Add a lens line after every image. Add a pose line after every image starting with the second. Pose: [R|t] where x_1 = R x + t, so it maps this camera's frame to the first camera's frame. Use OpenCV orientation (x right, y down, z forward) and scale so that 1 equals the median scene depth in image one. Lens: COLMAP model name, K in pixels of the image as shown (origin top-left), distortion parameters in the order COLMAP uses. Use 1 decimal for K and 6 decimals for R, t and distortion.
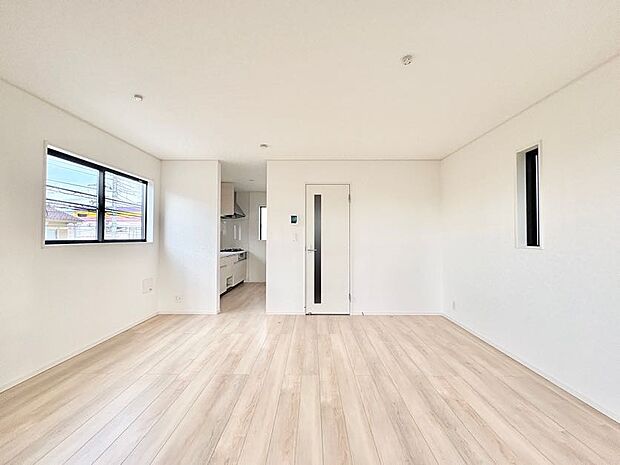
lens RADIAL K [[247.1, 0, 312.3], [0, 247.1, 232.3], [0, 0, 1]] dist [0.002657, -0.000342]
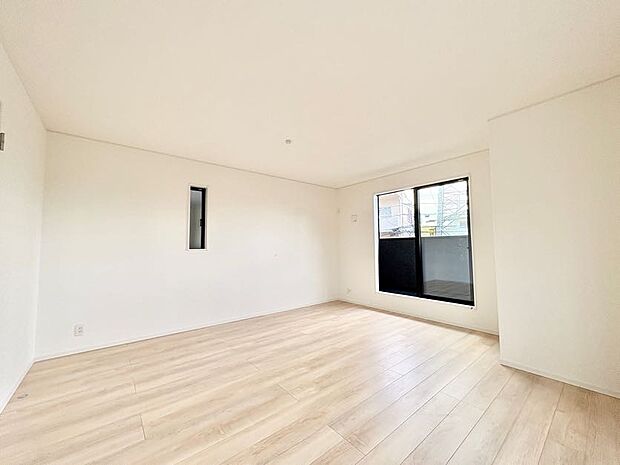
lens RADIAL K [[247.1, 0, 309.7], [0, 247.1, 233.1], [0, 0, 1]] dist [0.002657, -0.000342]
pose [[-0.641583, 0.045995, 0.765674, -0.483172], [-0.009396, 0.997654, -0.067803, 0.035512], [-0.766996, -0.050696, -0.639646, 0.920656]]
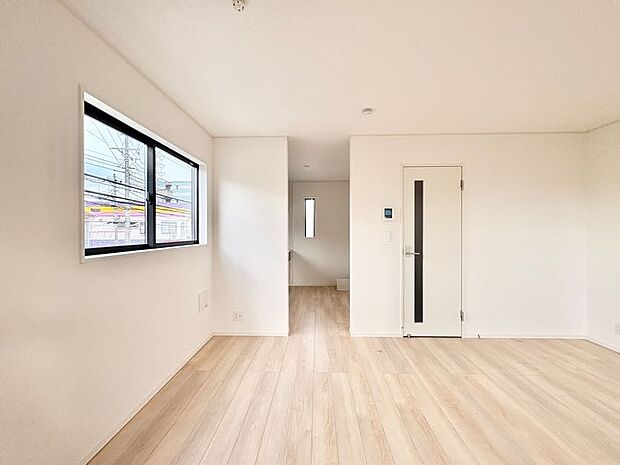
lens RADIAL K [[247.1, 0, 311.7], [0, 247.1, 231.5], [0, 0, 1]] dist [0.002657, -0.000342]
pose [[0.999766, -0.004864, -0.021100, -0.309994], [0.005335, 0.999737, 0.022319, -0.015120], [0.020986, -0.022427, 0.999528, 0.244813]]
